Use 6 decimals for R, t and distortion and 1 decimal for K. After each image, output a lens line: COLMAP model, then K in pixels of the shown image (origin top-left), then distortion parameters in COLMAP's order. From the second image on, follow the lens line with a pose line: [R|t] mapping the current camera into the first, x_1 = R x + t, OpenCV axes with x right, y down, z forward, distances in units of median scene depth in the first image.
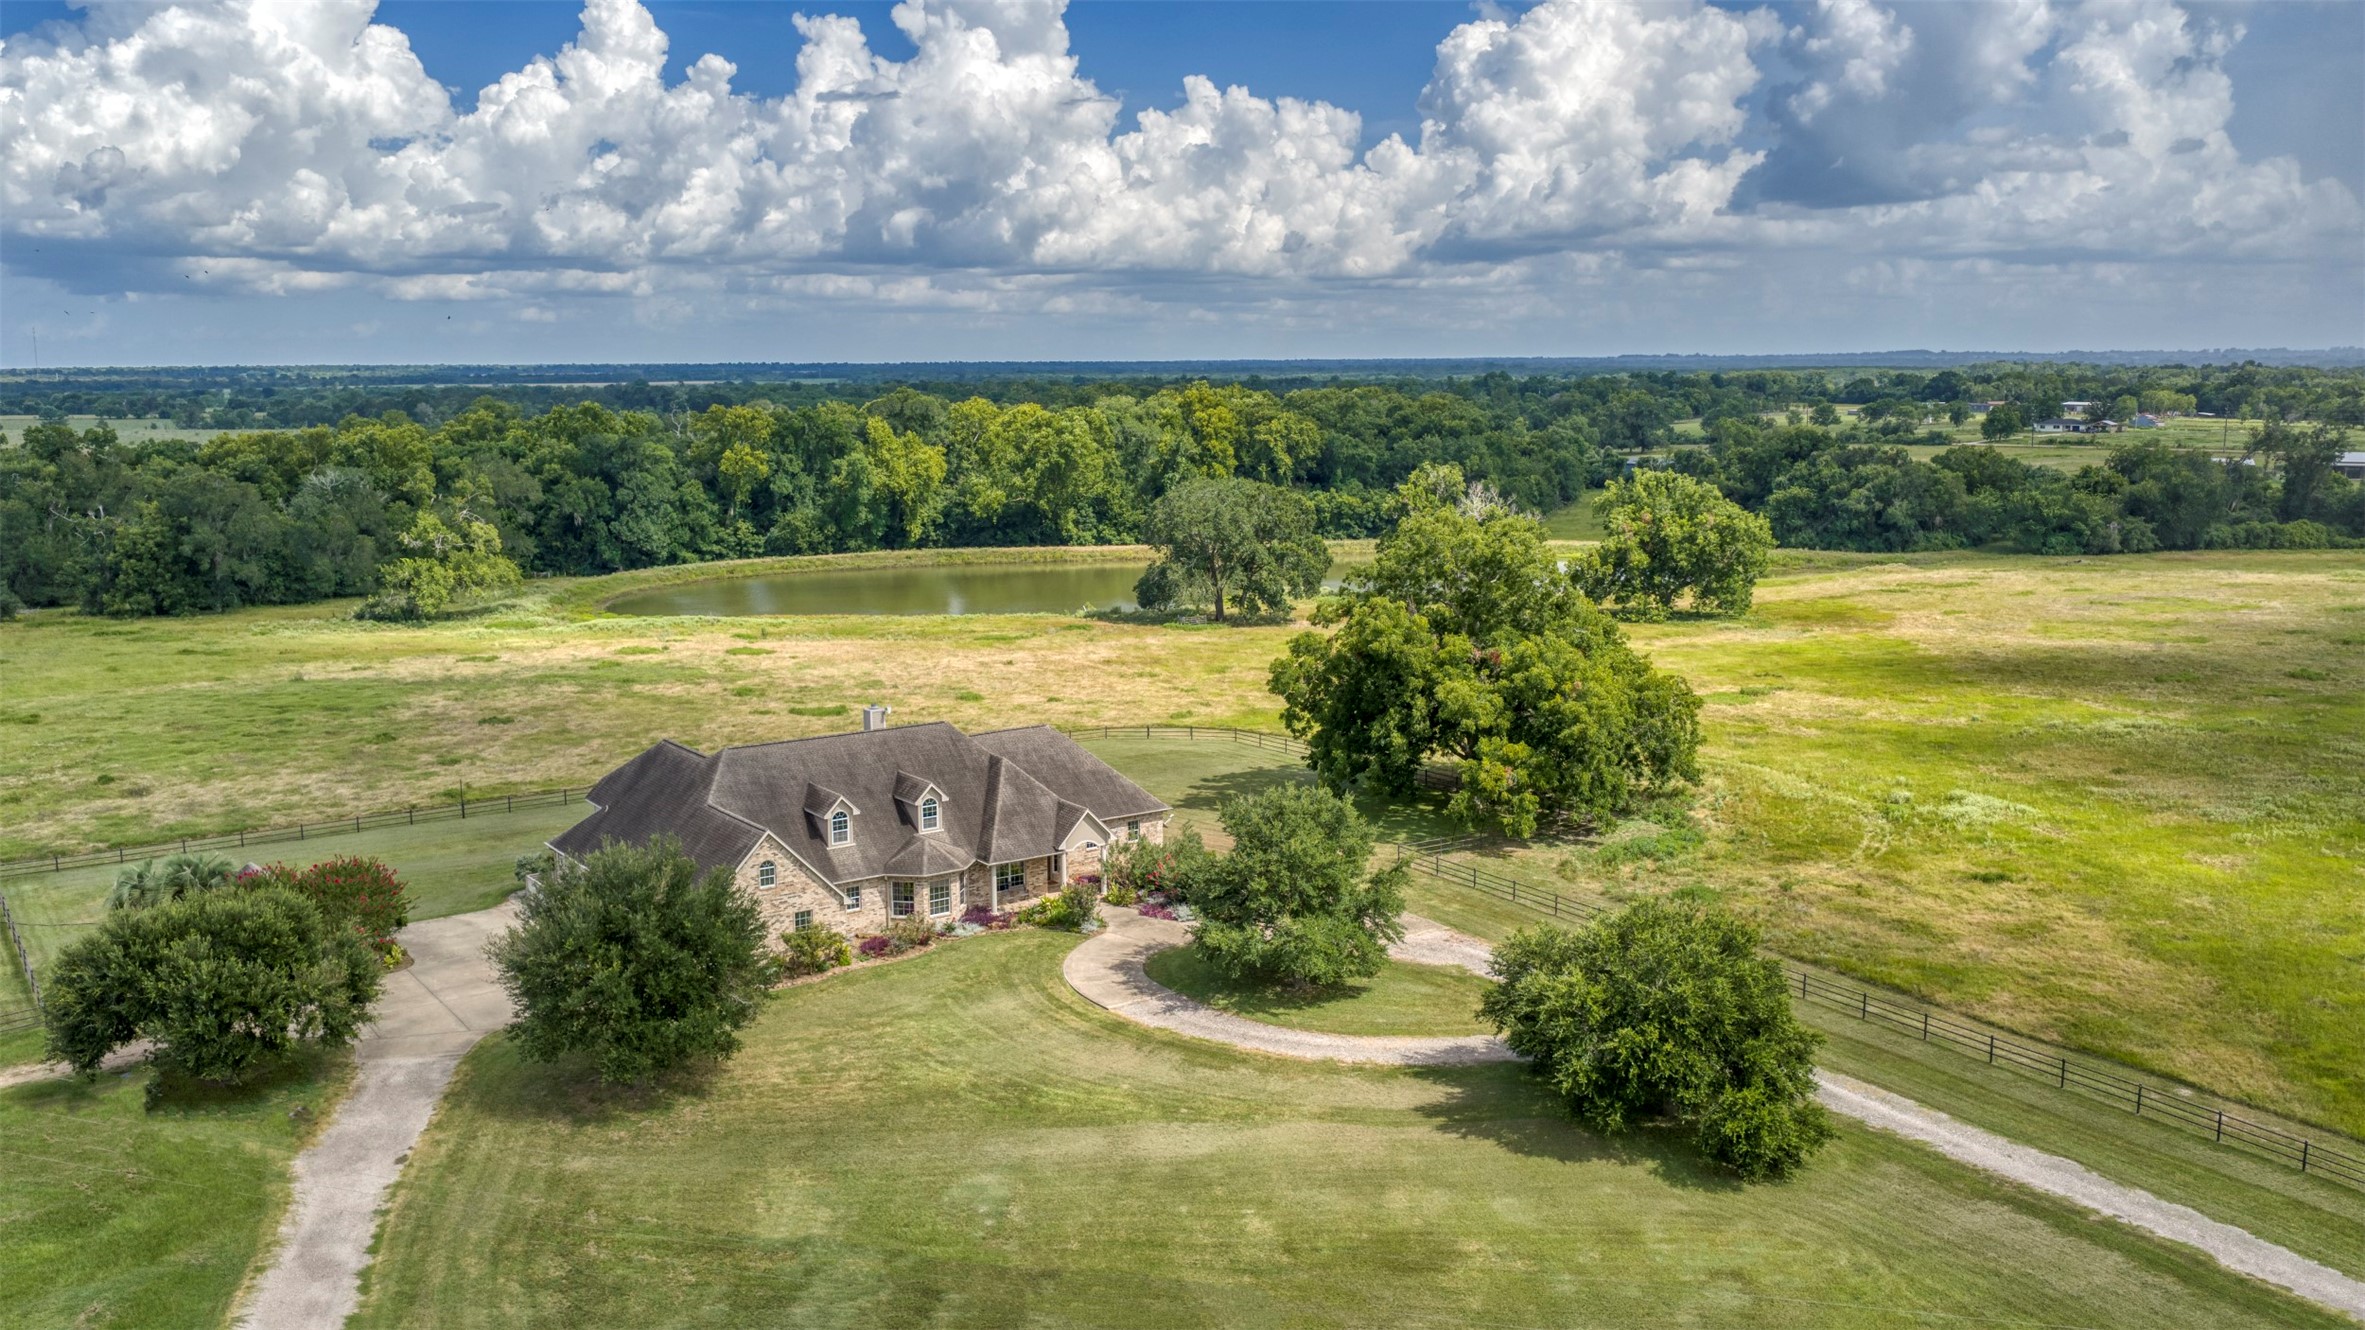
lens RADIAL K [[1940.8, 0, 1197.7], [0, 1940.8, 674.9], [0, 0, 1]] dist [0.076393, -0.184357]
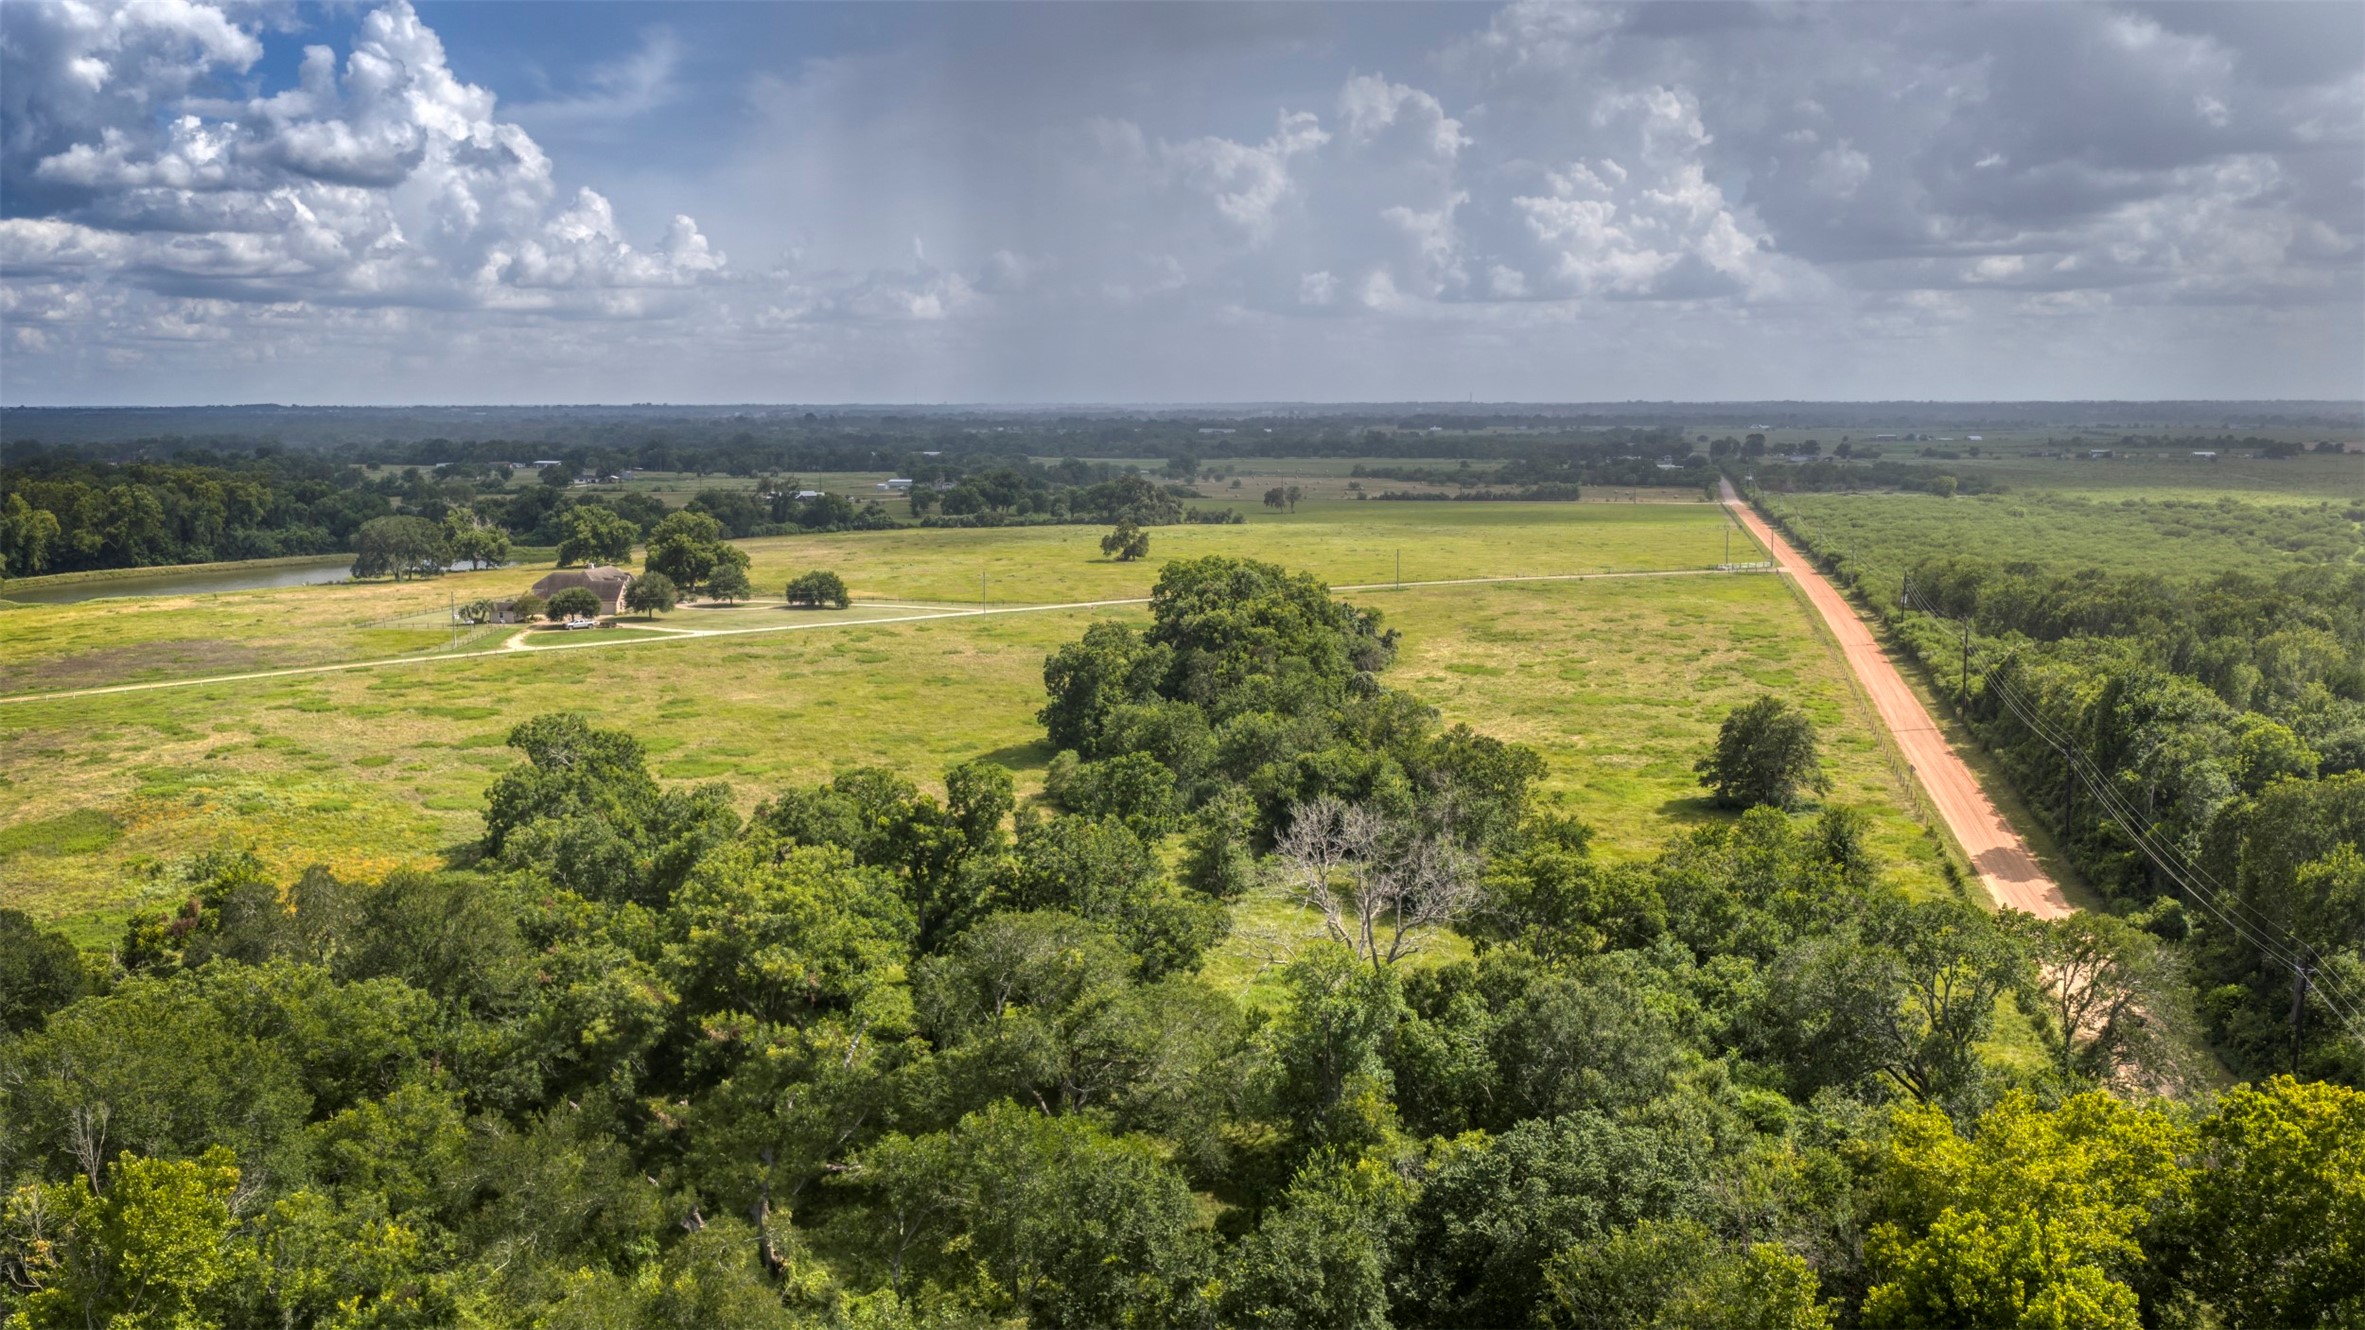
lens RADIAL K [[1940.8, 0, 1197.7], [0, 1940.8, 674.9], [0, 0, 1]] dist [0.076393, -0.184357]
pose [[0.710072, -0.091753, 0.698125, -0.608341], [0.110890, 0.993673, 0.017809, 0.095488], [-0.695342, 0.064770, 0.715754, -0.814017]]
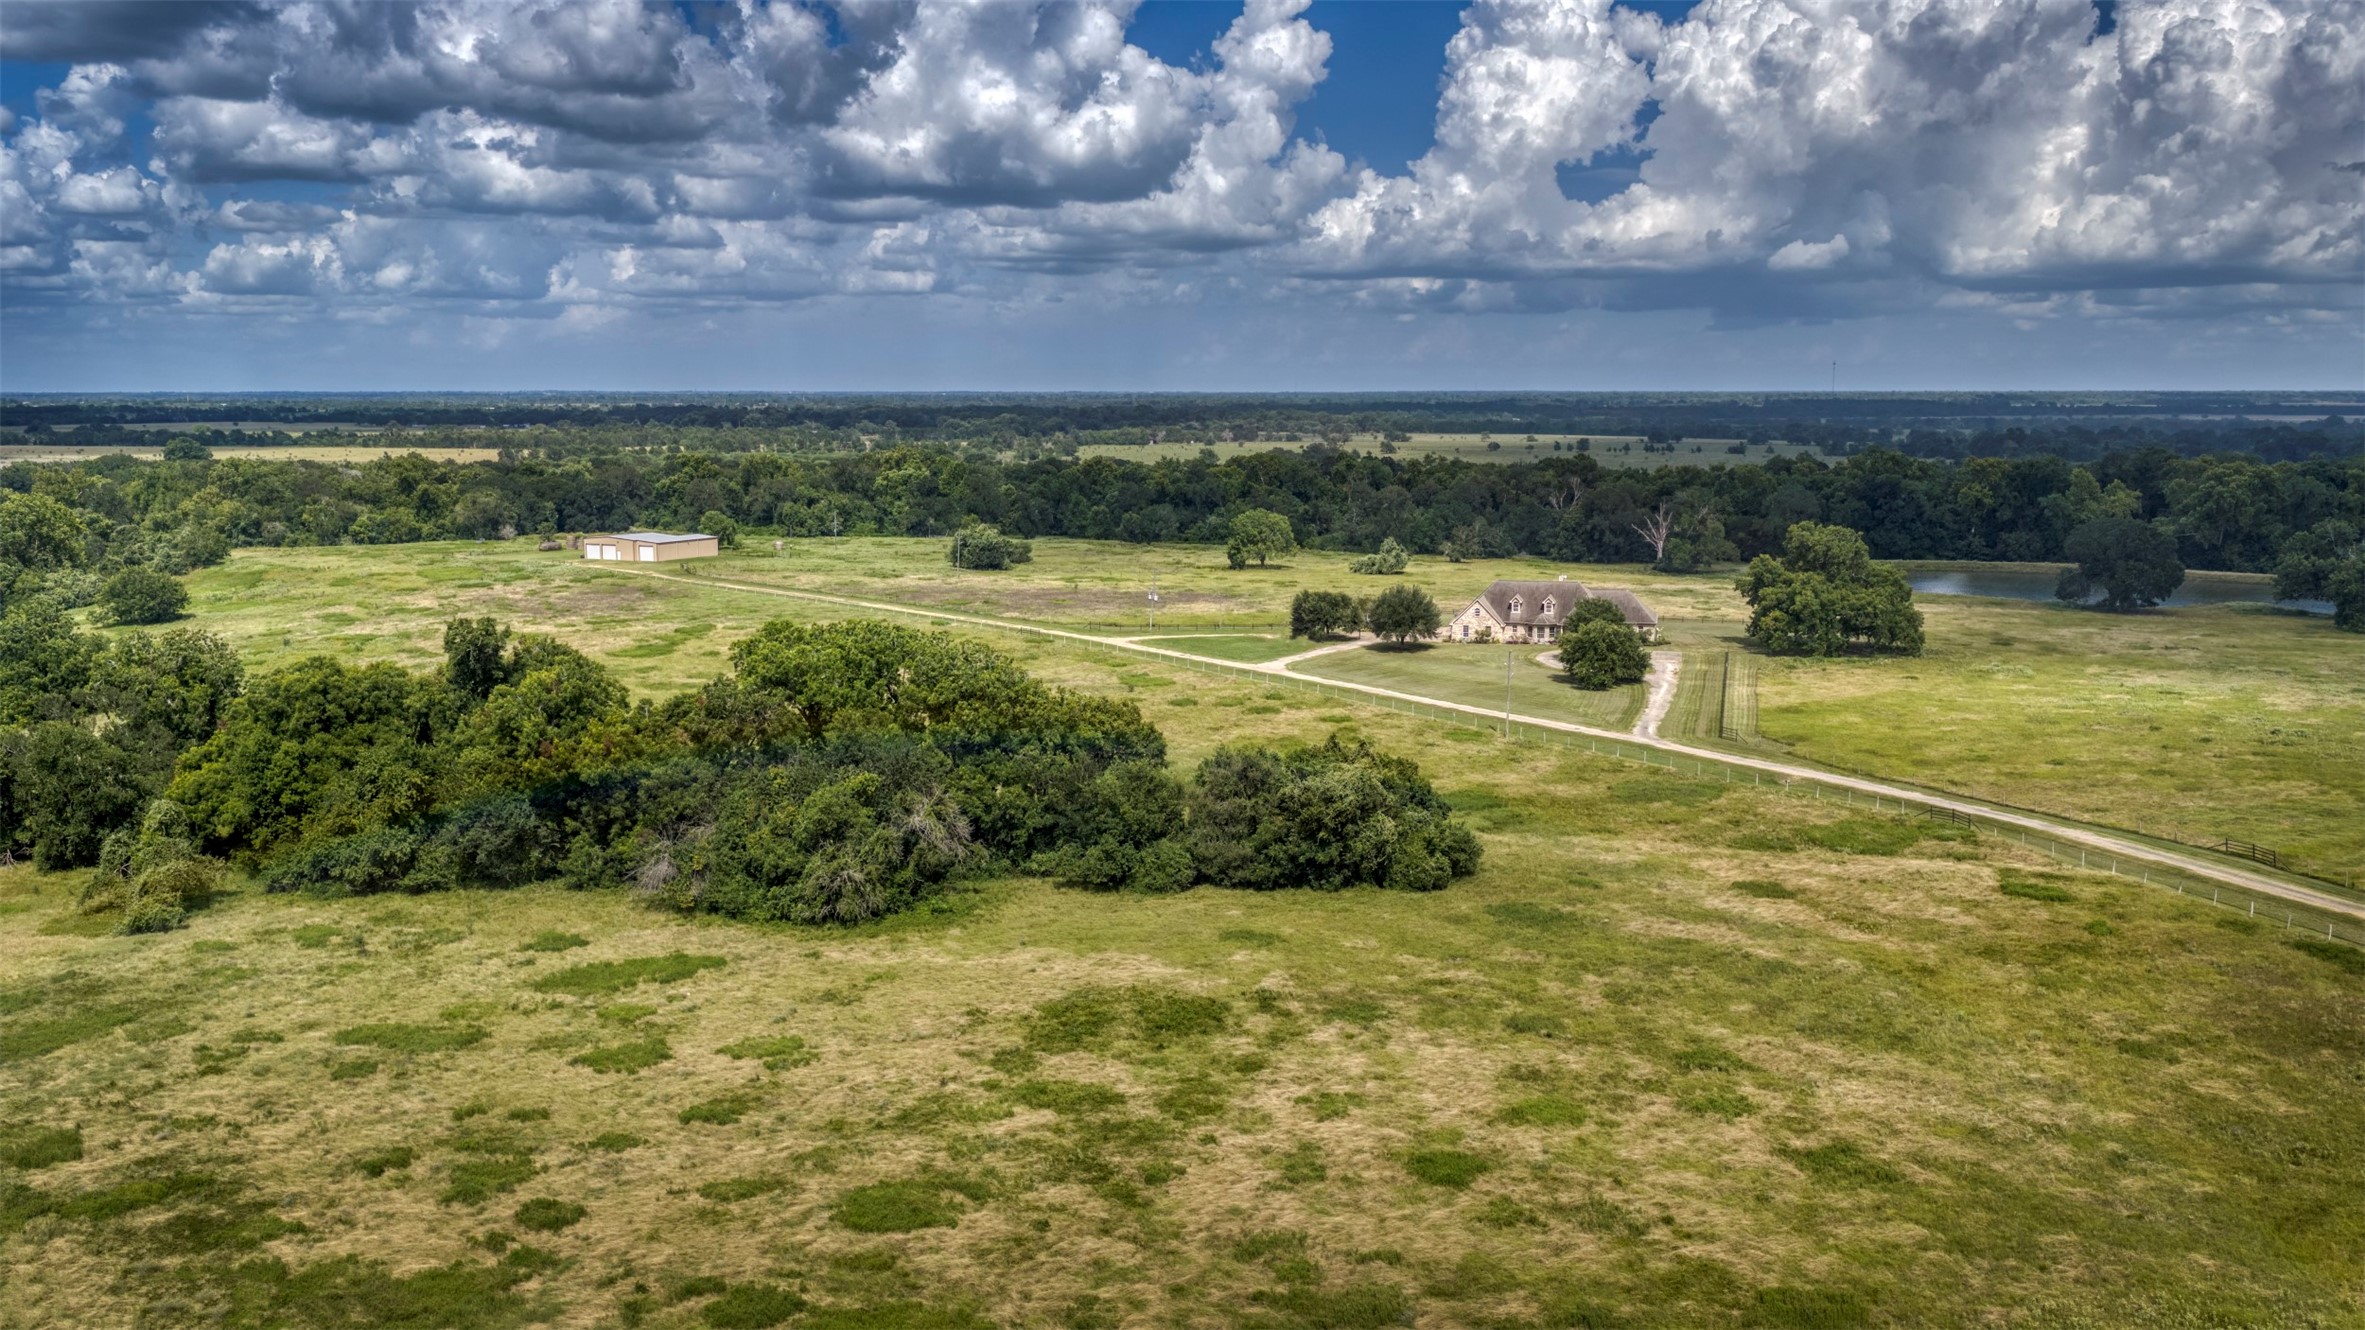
lens RADIAL K [[1940.8, 0, 1197.7], [0, 1940.8, 674.9], [0, 0, 1]] dist [0.076393, -0.184357]
pose [[0.647619, 0.112829, -0.753565, 0.505717], [-0.124329, 0.991369, 0.041586, 0.033605], [0.751753, 0.066758, 0.656057, -0.386164]]
